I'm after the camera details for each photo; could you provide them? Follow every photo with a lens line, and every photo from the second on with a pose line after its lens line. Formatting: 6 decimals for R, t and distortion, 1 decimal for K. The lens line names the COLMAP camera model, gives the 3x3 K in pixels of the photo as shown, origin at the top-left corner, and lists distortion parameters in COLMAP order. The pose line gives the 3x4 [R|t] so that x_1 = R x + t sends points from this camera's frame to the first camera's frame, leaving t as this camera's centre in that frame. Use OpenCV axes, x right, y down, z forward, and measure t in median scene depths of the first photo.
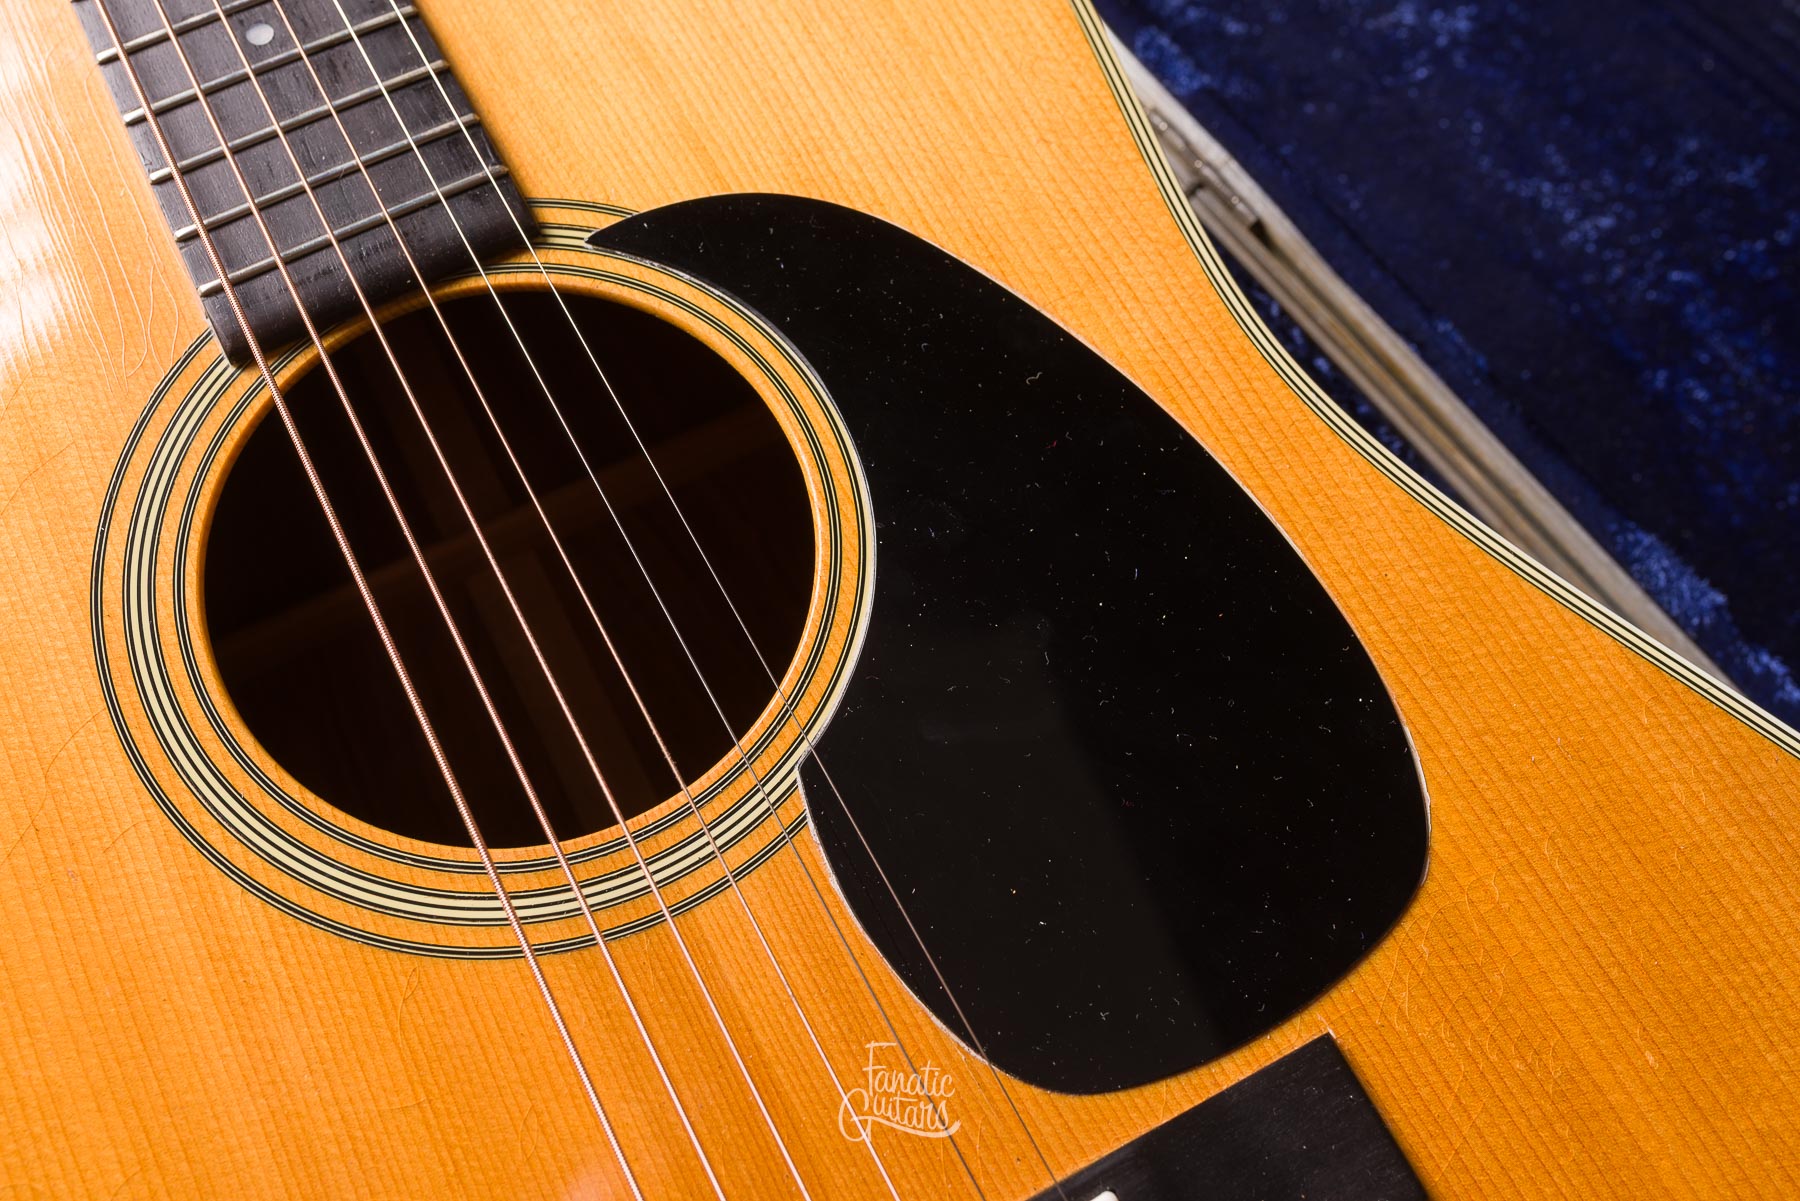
lens RADIAL K [[1815.2, 0, 901.1], [0, 1815.2, 598.7], [0, 0, 1]] dist [0.005388, -0.006316]
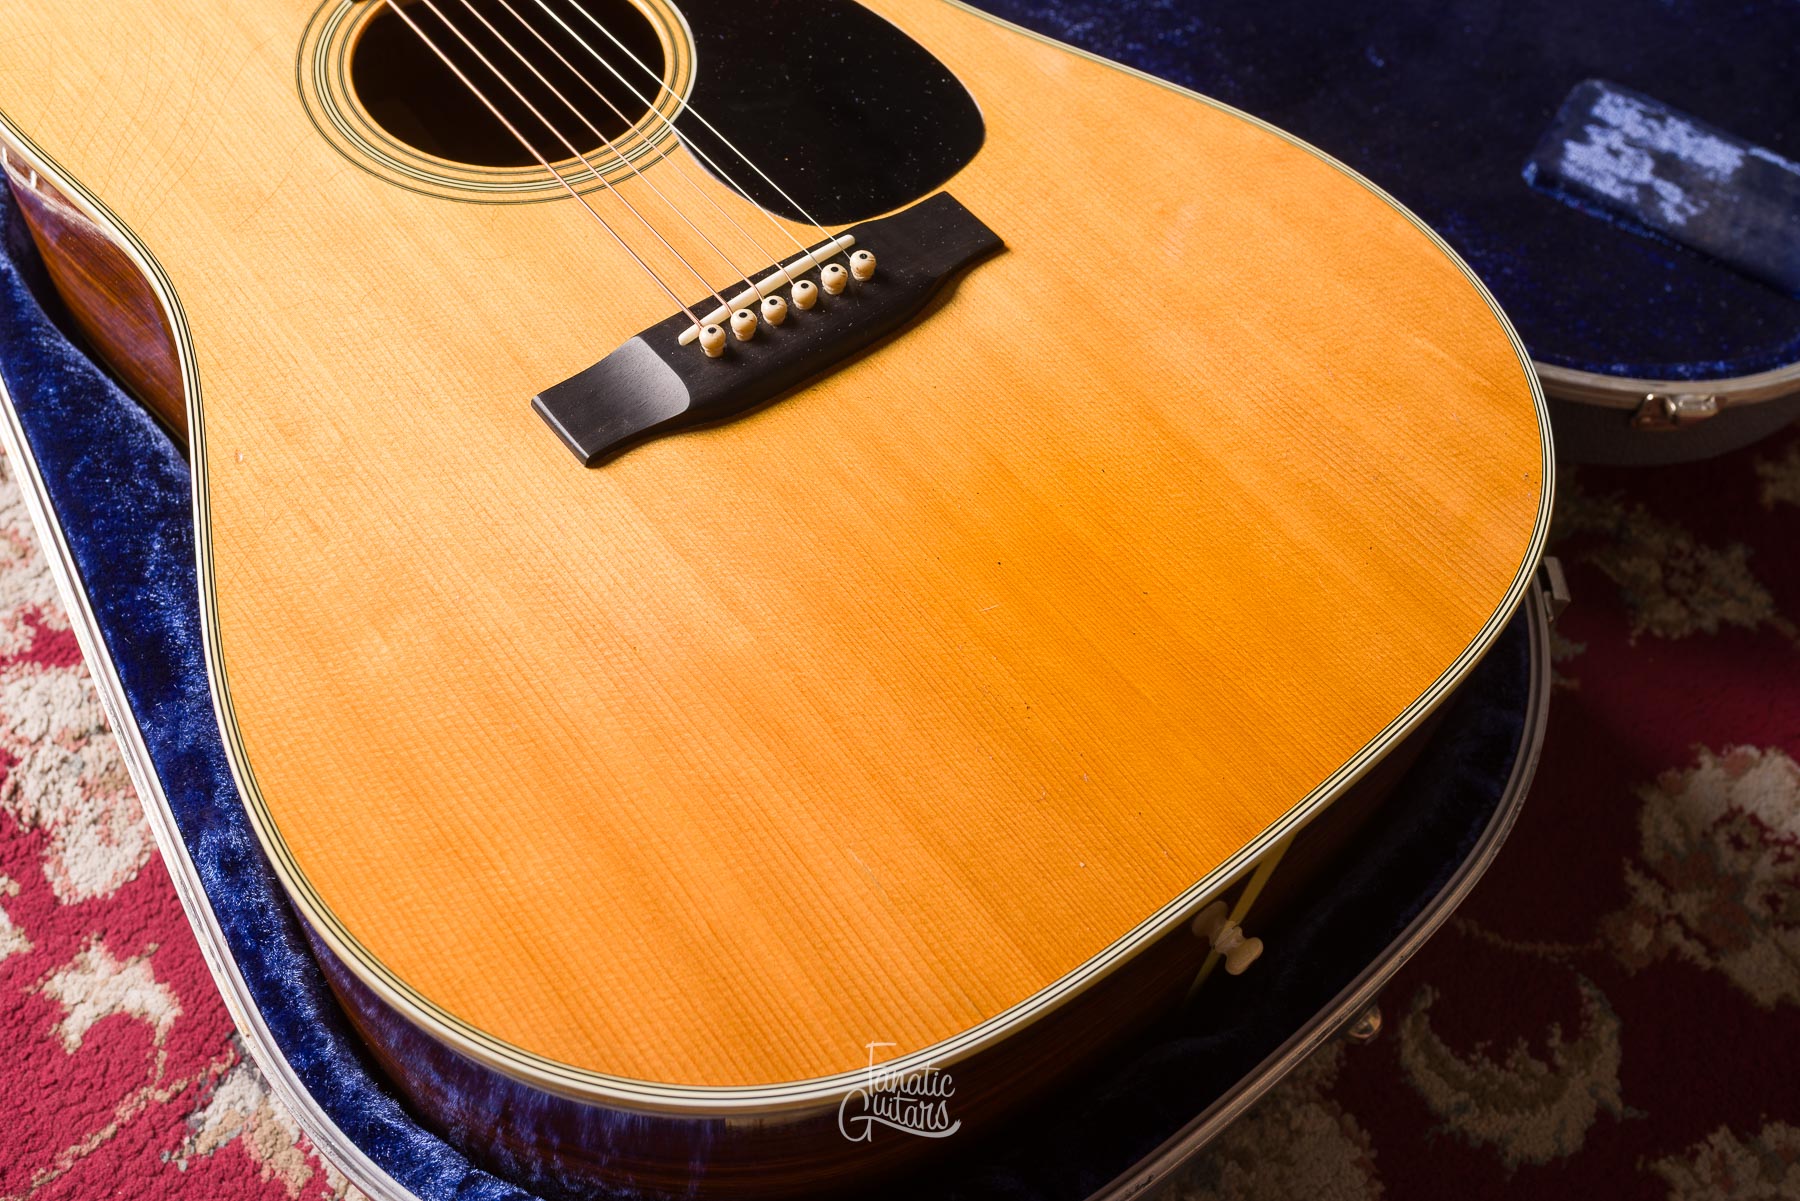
lens RADIAL K [[1763.3, 0, 900.2], [0, 1763.3, 600.7], [0, 0, 1]] dist [0.001181, -0.000676]
pose [[0.981336, -0.139317, 0.132556, -0.135574], [0.164593, 0.964967, -0.204321, 1.005643], [-0.099447, 0.222325, 0.969888, -0.770891]]
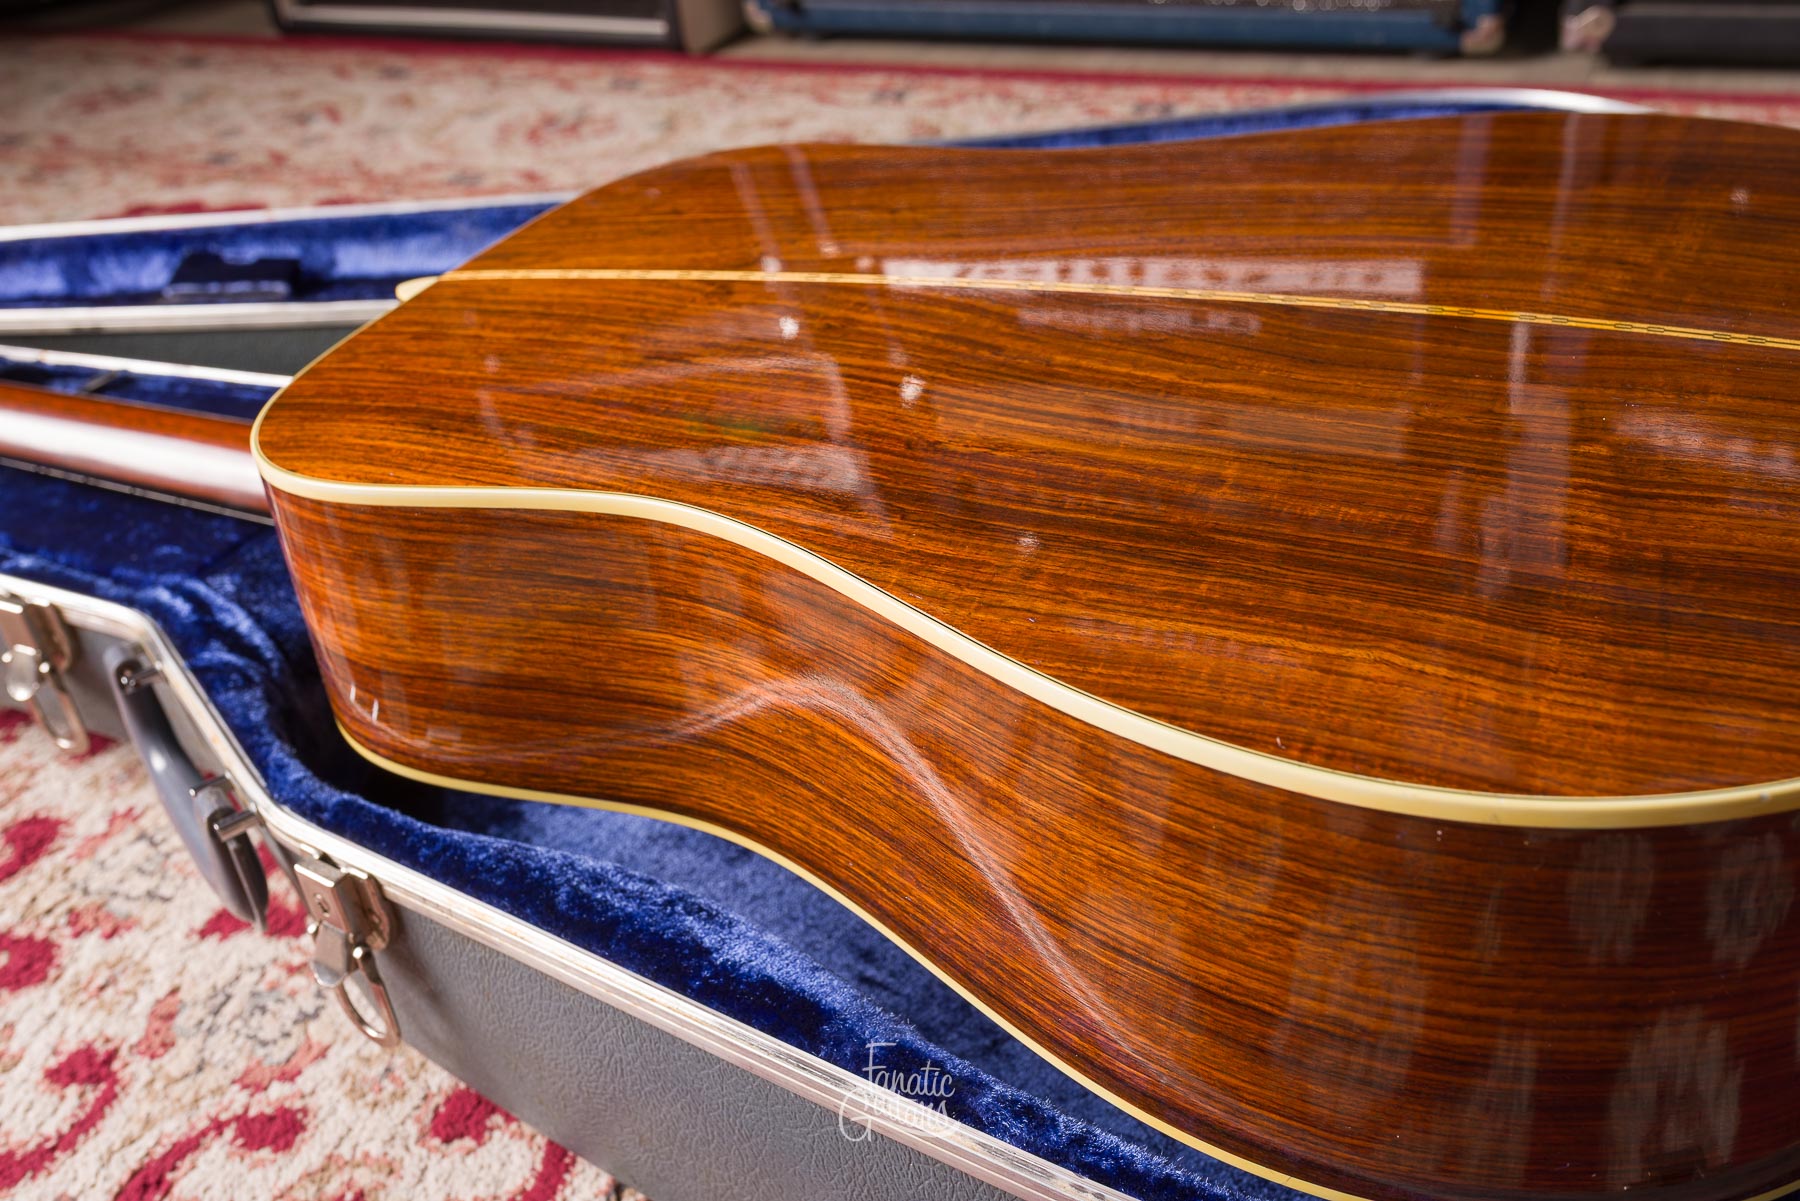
lens RADIAL K [[1774.0, 0, 899.7], [0, 1774.0, 598.2], [0, 0, 1]] dist [0.003405, 0.000832]
pose [[0.788201, -0.434661, 0.435672, -1.083626], [0.609958, 0.645851, -0.459161, 1.132639], [-0.081800, 0.627652, 0.774185, -0.416741]]
